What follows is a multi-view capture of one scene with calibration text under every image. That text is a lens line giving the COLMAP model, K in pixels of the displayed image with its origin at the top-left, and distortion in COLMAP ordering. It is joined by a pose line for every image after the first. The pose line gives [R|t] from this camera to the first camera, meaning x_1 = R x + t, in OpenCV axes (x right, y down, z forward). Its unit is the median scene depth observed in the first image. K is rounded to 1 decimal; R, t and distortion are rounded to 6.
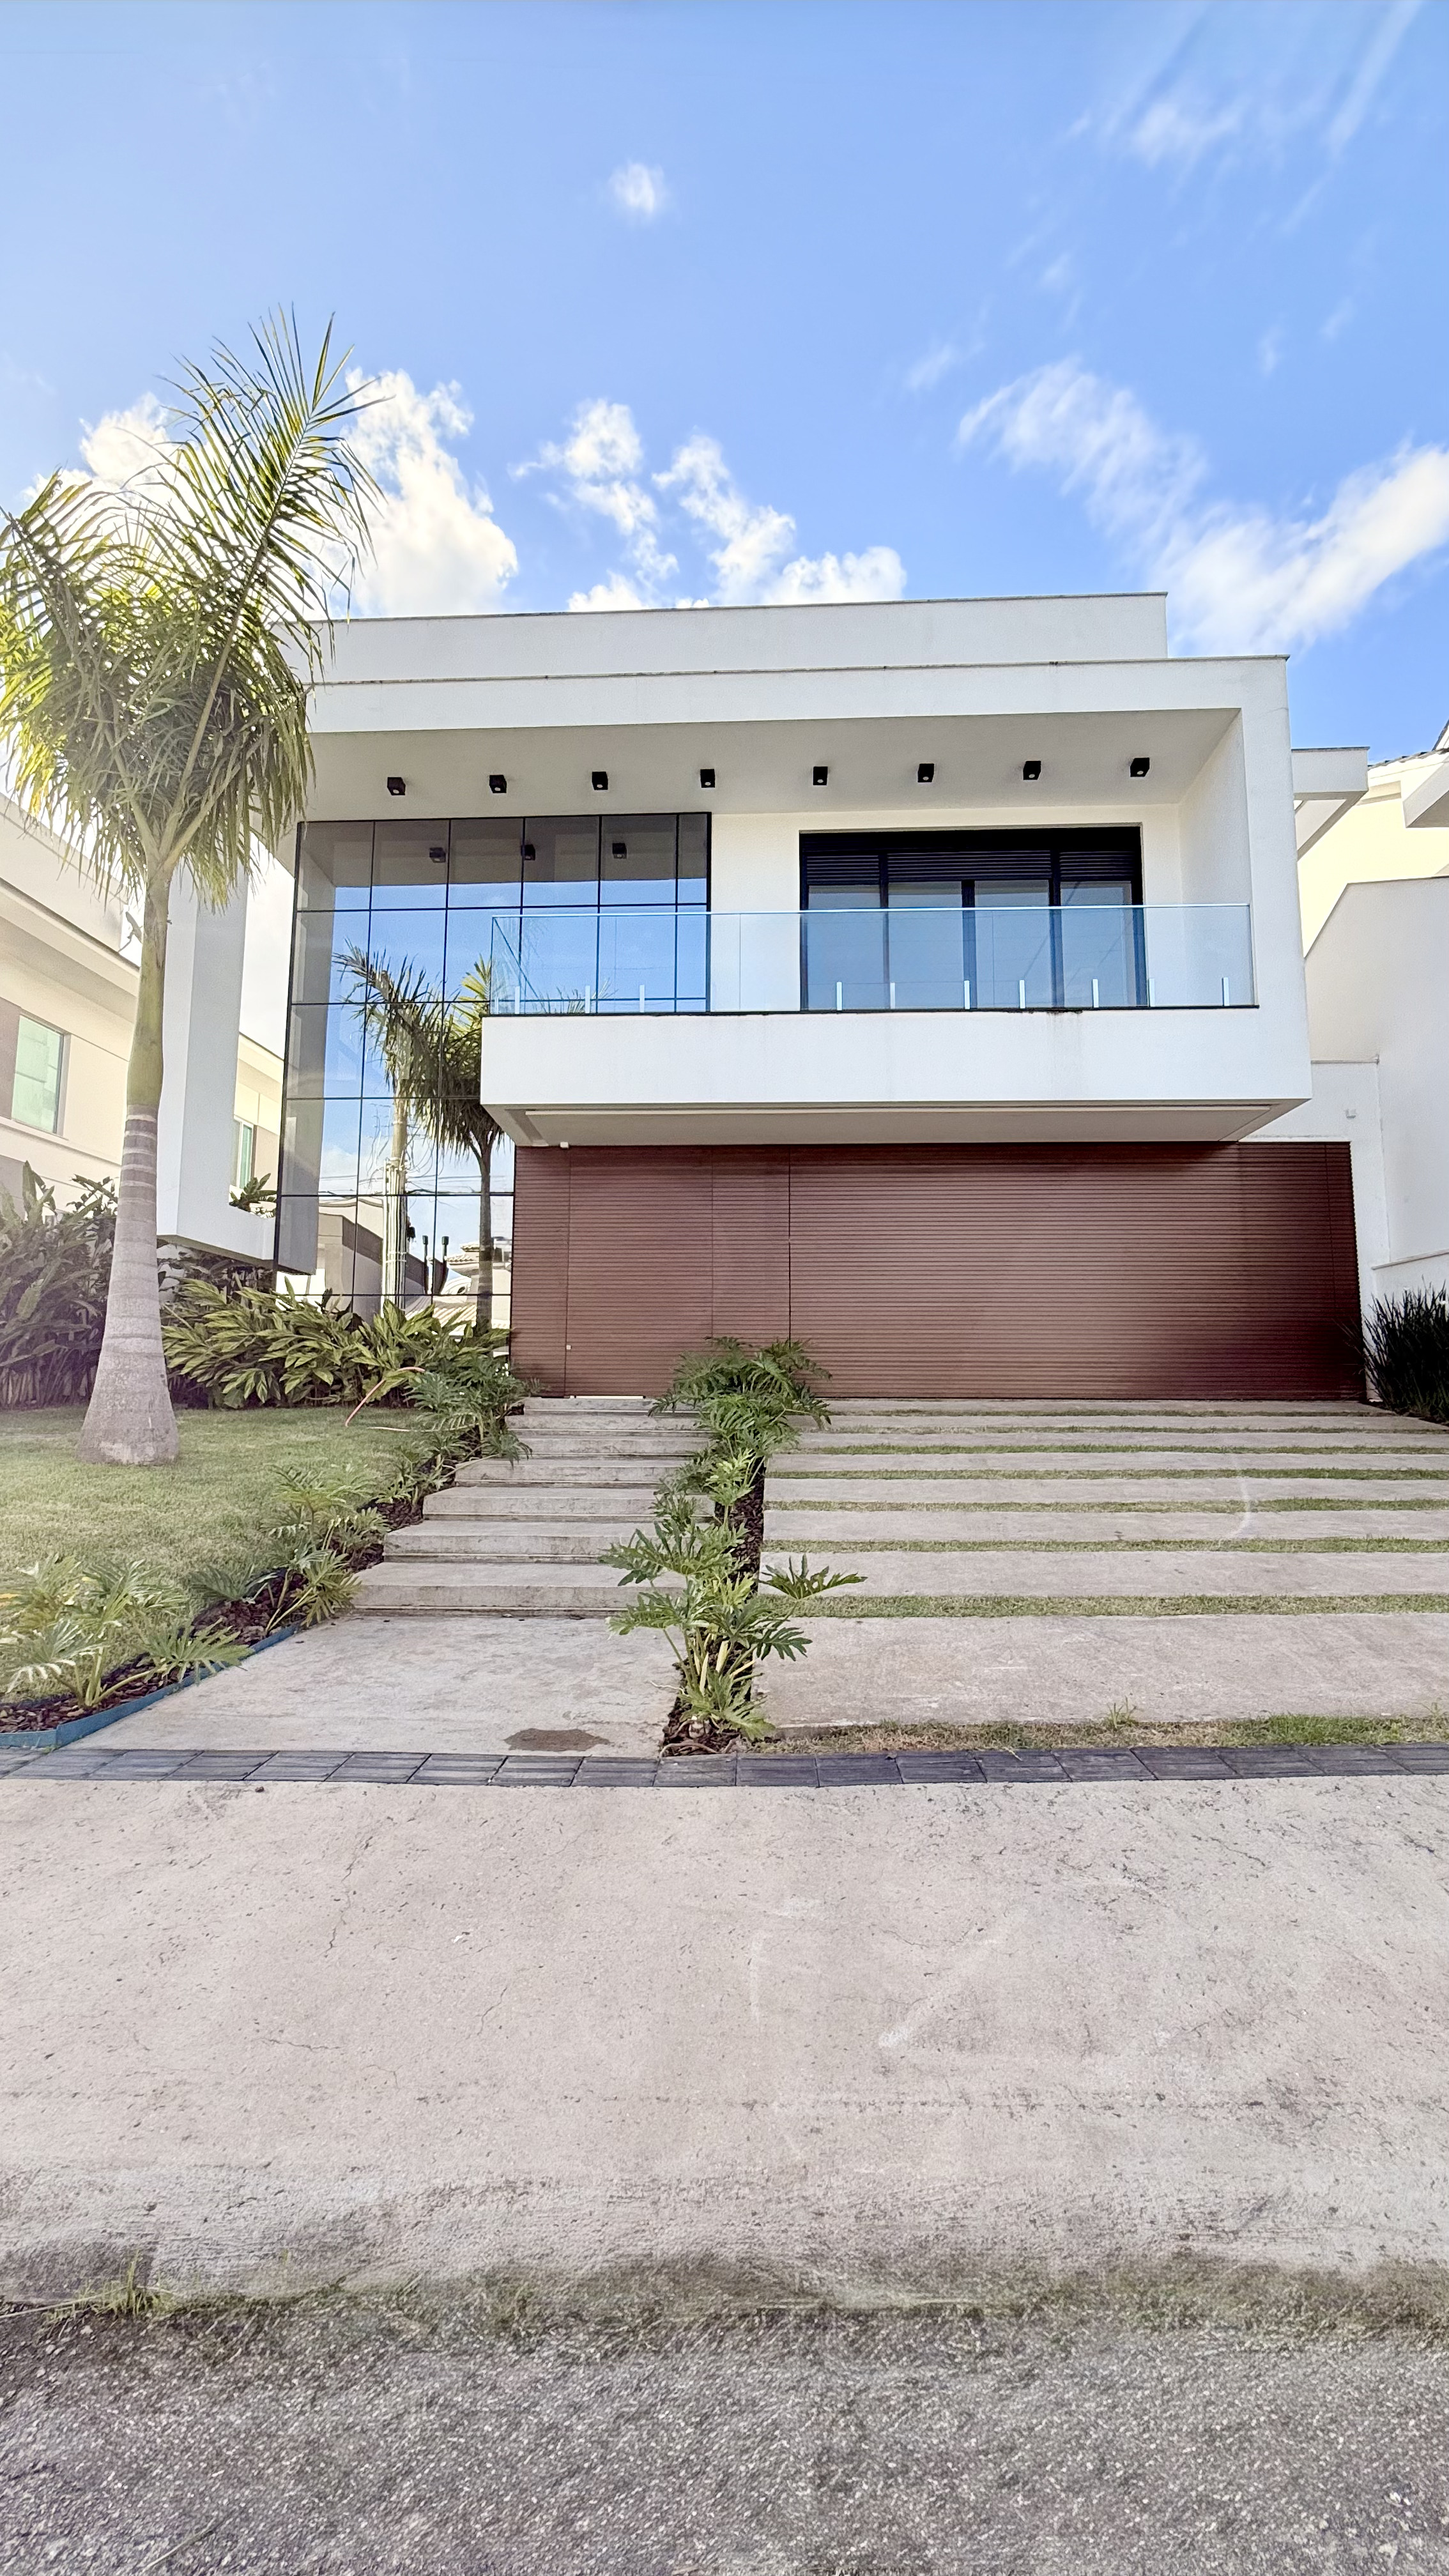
lens RADIAL K [[1023.7, 0, 734.4], [0, 1023.7, 1278.5], [0, 0, 1]] dist [-0.000561, -0.000044]
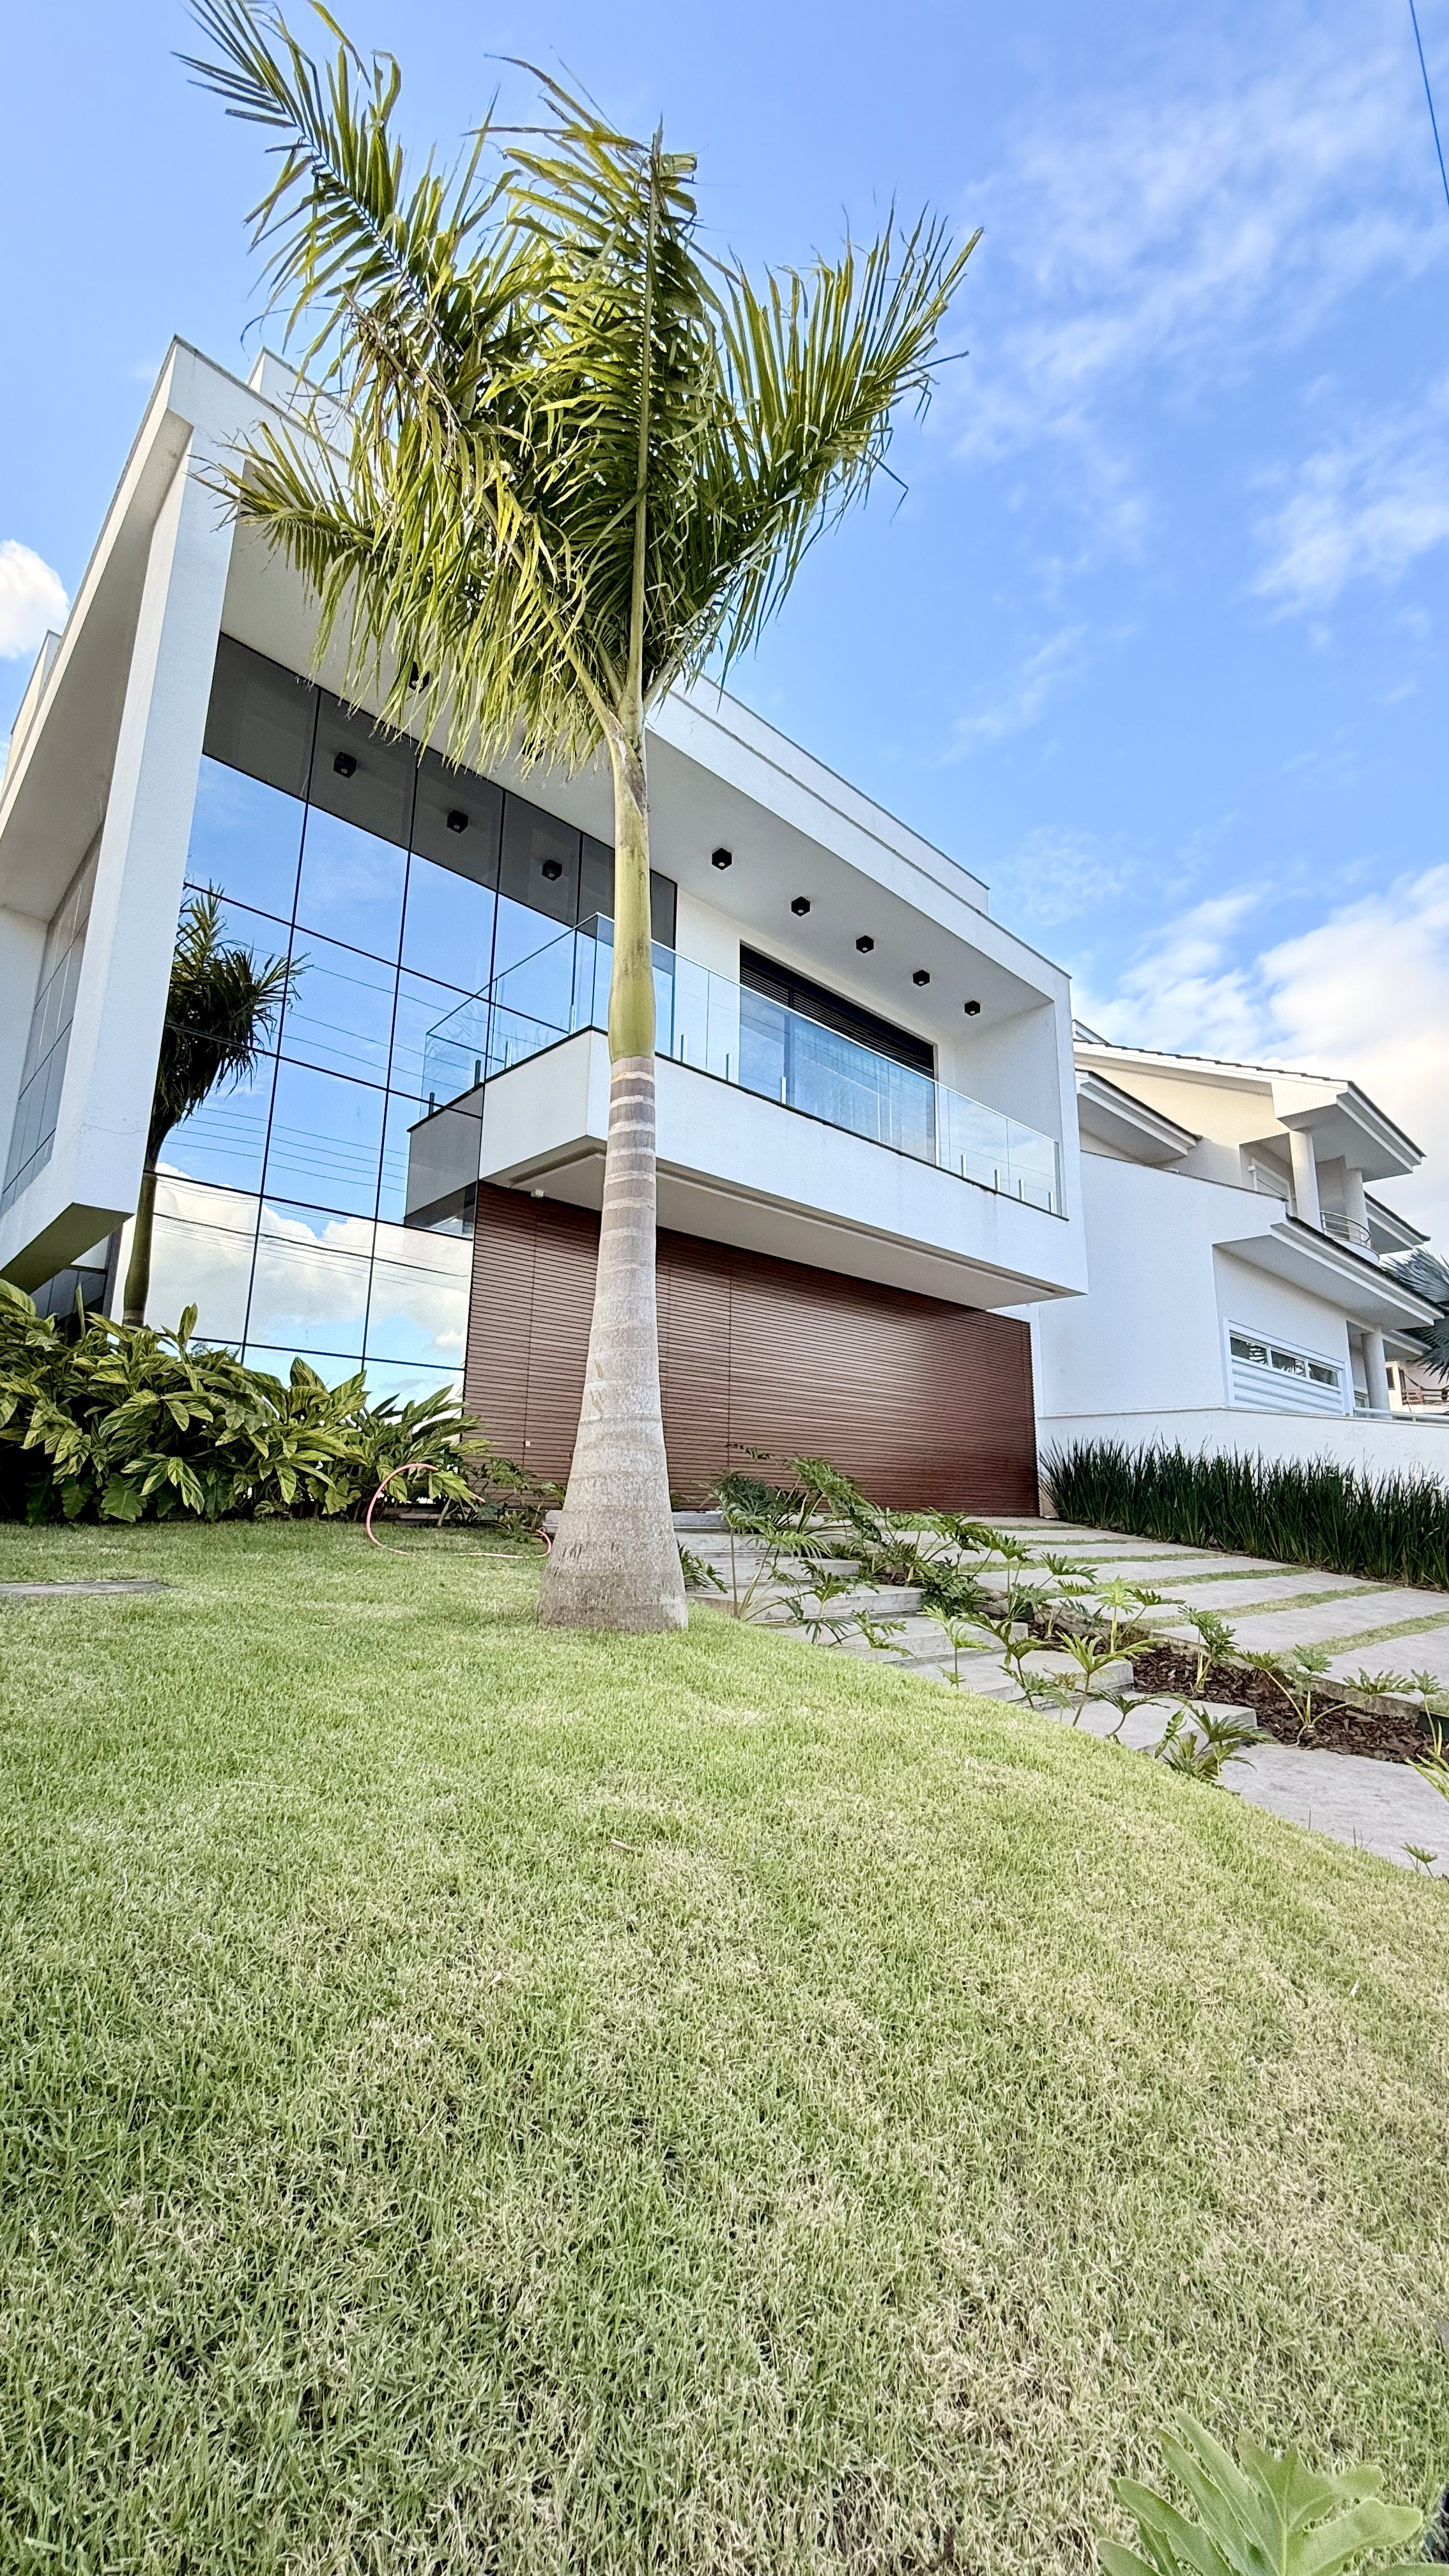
lens RADIAL K [[1023.7, 0, 734.4], [0, 1023.7, 1278.5], [0, 0, 1]] dist [-0.000561, -0.000044]
pose [[0.696611, 0.165184, 0.698174, -0.614031], [-0.099553, 0.985975, -0.133946, 0.030622], [-0.710508, 0.023803, 0.703286, 0.309248]]
